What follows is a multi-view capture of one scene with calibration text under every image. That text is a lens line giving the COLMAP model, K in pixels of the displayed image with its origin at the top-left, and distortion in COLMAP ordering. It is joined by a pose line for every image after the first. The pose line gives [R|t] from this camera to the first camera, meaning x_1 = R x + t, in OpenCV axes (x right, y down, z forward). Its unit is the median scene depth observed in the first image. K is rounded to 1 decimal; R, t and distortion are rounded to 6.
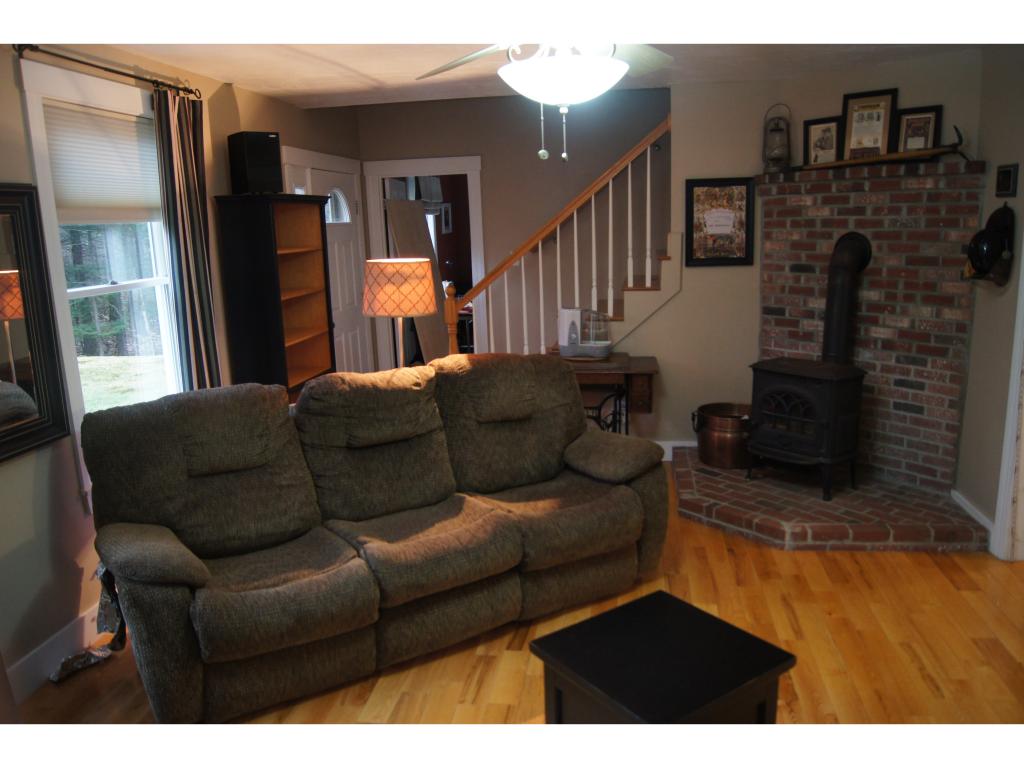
lens RADIAL K [[796.2, 0, 512.0], [0, 796.2, 384.0], [0, 0, 1]] dist [-0.080956, 0.005442]
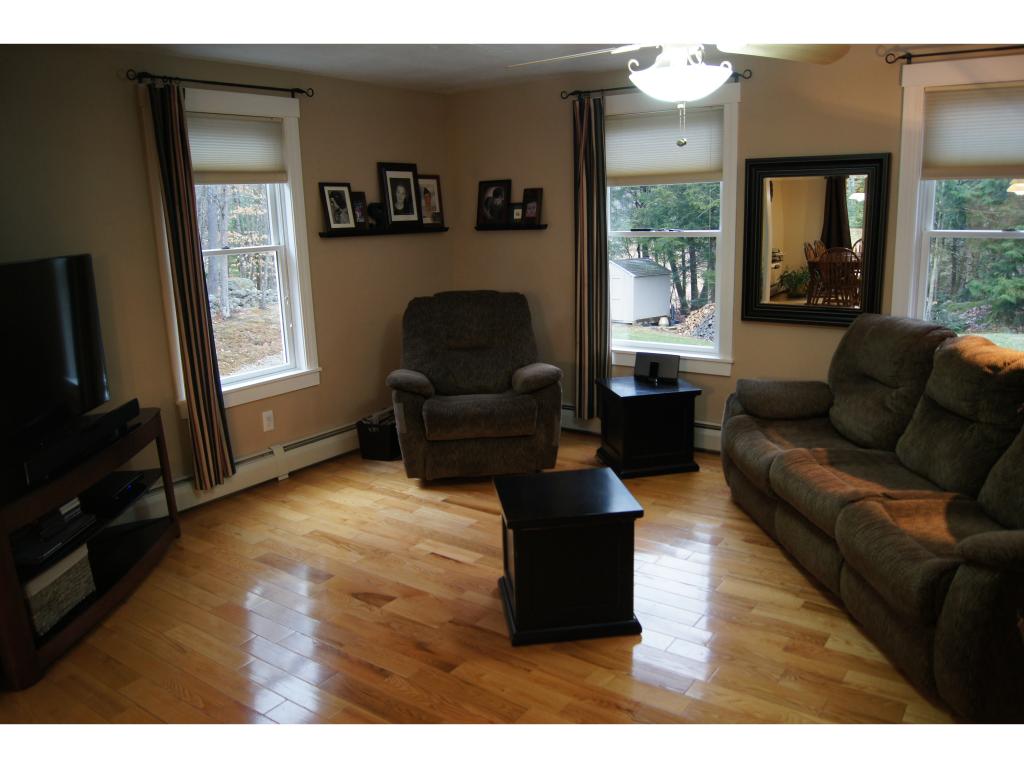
lens RADIAL K [[797.8, 0, 518.1], [0, 797.8, 385.2], [0, 0, 1]] dist [-0.078856, 0.001671]
pose [[-0.439041, 0.238097, -0.866344, 1.050907], [-0.141036, 0.934030, 0.328172, -0.230209], [0.887328, 0.266267, -0.376497, 1.030573]]
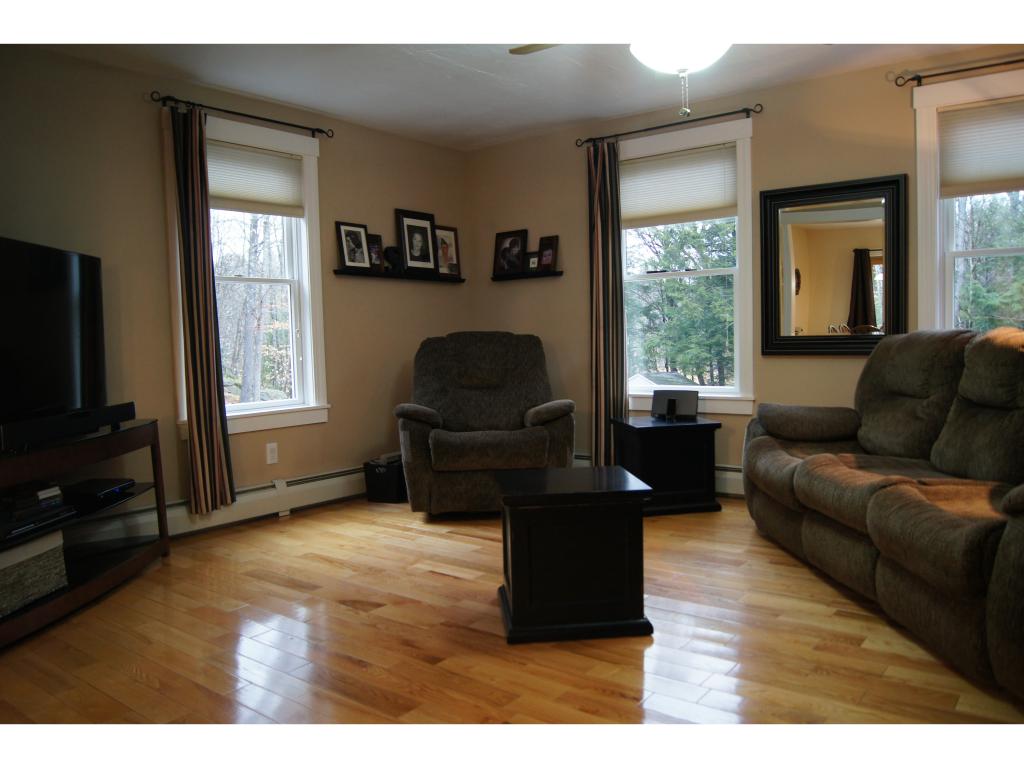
lens RADIAL K [[796.2, 0, 512.0], [0, 796.2, 384.0], [0, 0, 1]] dist [-0.080956, 0.005442]
pose [[-0.480211, 0.096360, -0.871844, 1.015232], [-0.138528, 0.973143, 0.183857, -0.042074], [0.866145, 0.209064, -0.453965, 1.085168]]
